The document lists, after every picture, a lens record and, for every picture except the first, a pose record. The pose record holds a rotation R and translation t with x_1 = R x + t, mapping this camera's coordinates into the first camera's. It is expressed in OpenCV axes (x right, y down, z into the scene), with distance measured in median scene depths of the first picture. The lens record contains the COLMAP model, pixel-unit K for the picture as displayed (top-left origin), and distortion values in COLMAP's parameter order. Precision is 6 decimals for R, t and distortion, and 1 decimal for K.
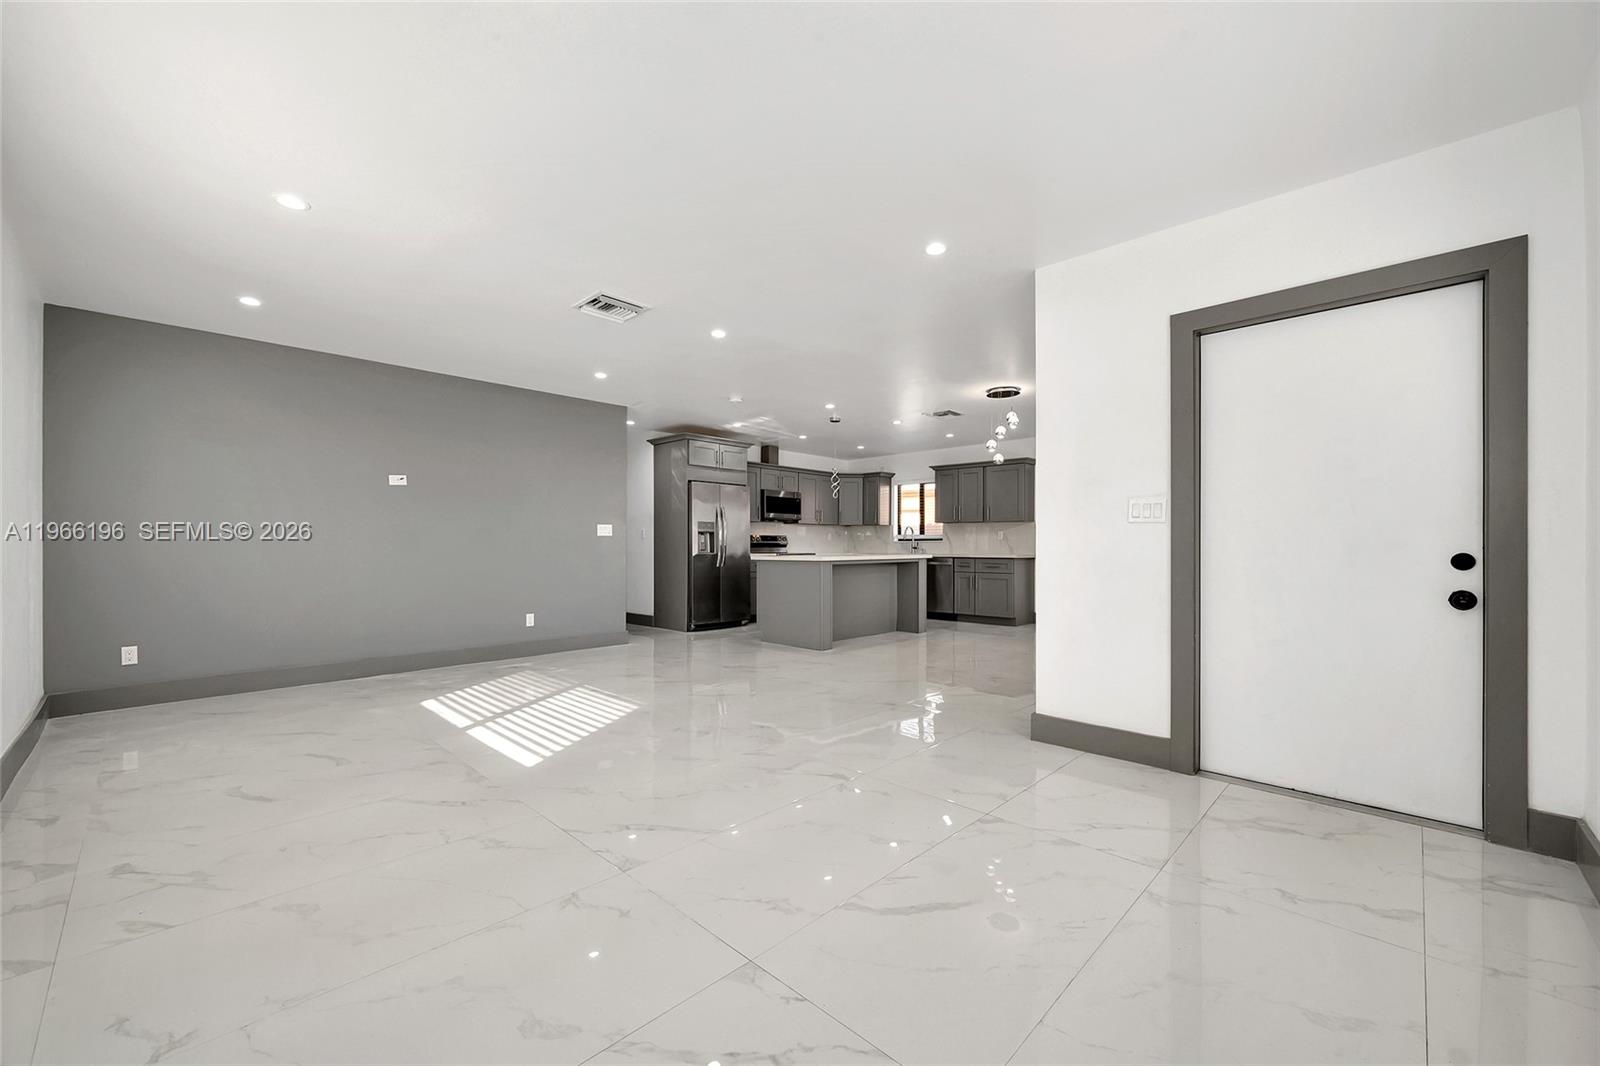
lens RADIAL K [[632.3, 0, 800.0], [0, 632.3, 533.0], [0, 0, 1]] dist [0.000342, 0.000030]
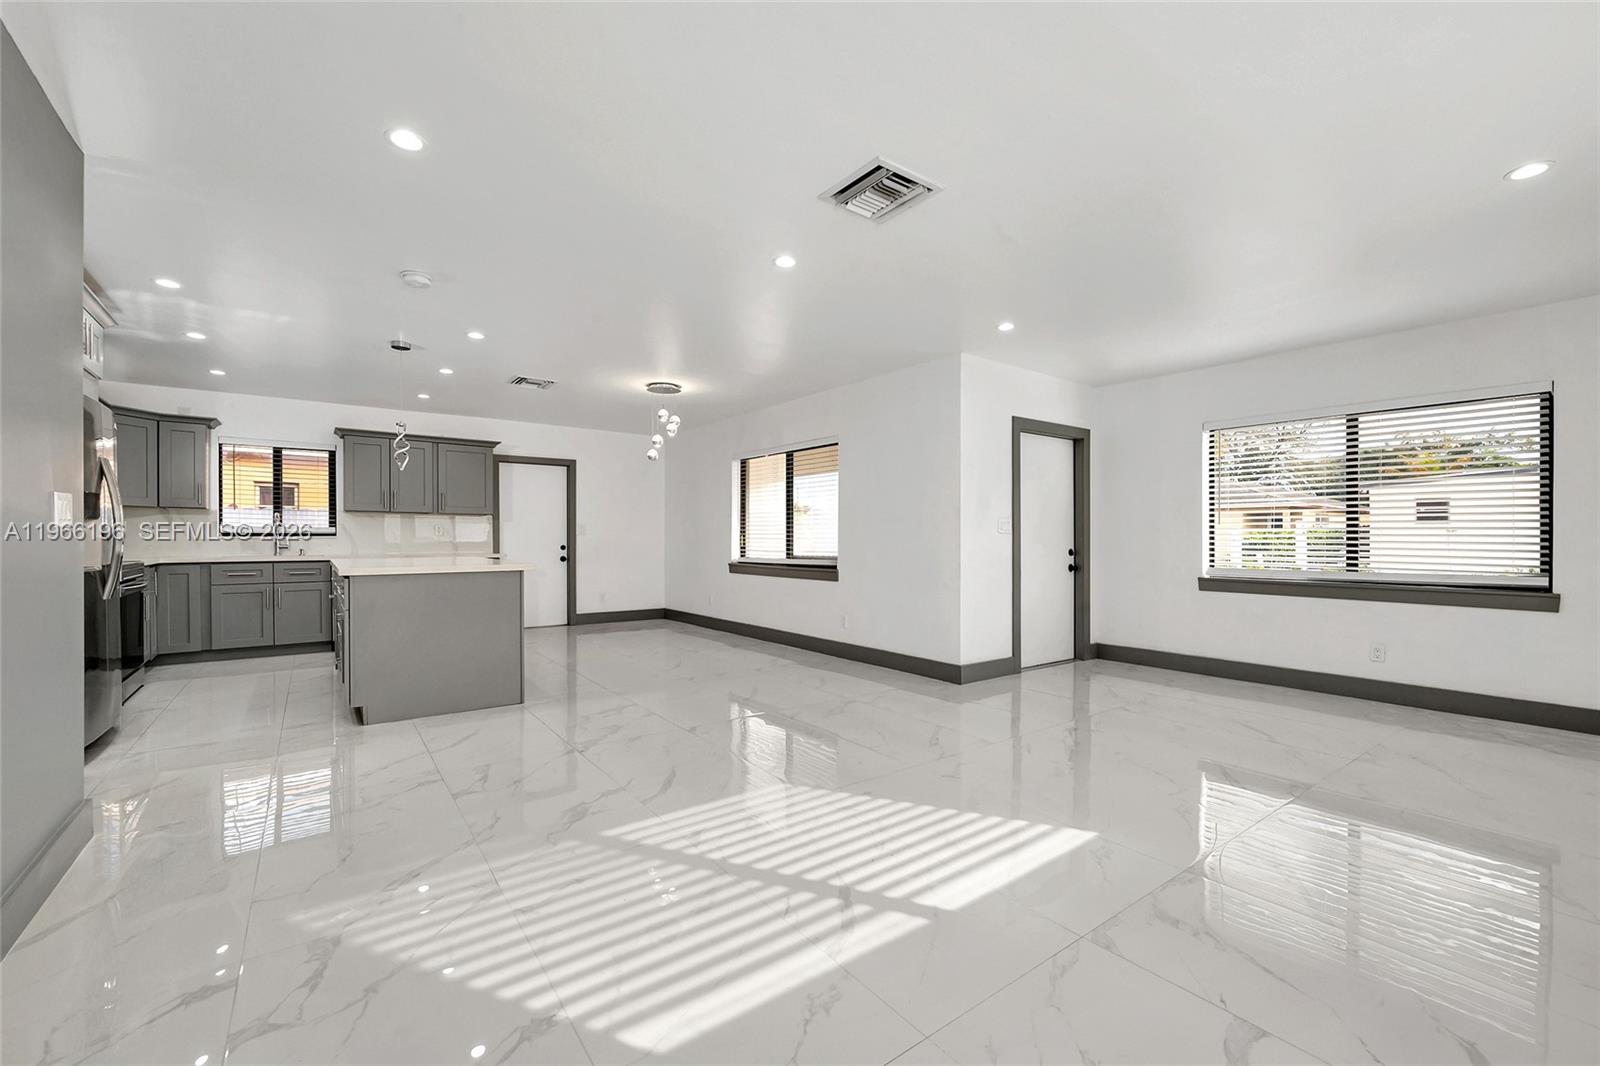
lens RADIAL K [[674.8, 0, 759.4], [0, 674.8, 537.5], [0, 0, 1]] dist [0.000146, 0.000024]
pose [[0.207827, -0.002540, 0.978162, -0.466918], [-0.018945, 0.999799, 0.006622, -0.000769], [-0.977982, -0.019908, 0.207737, 0.435860]]
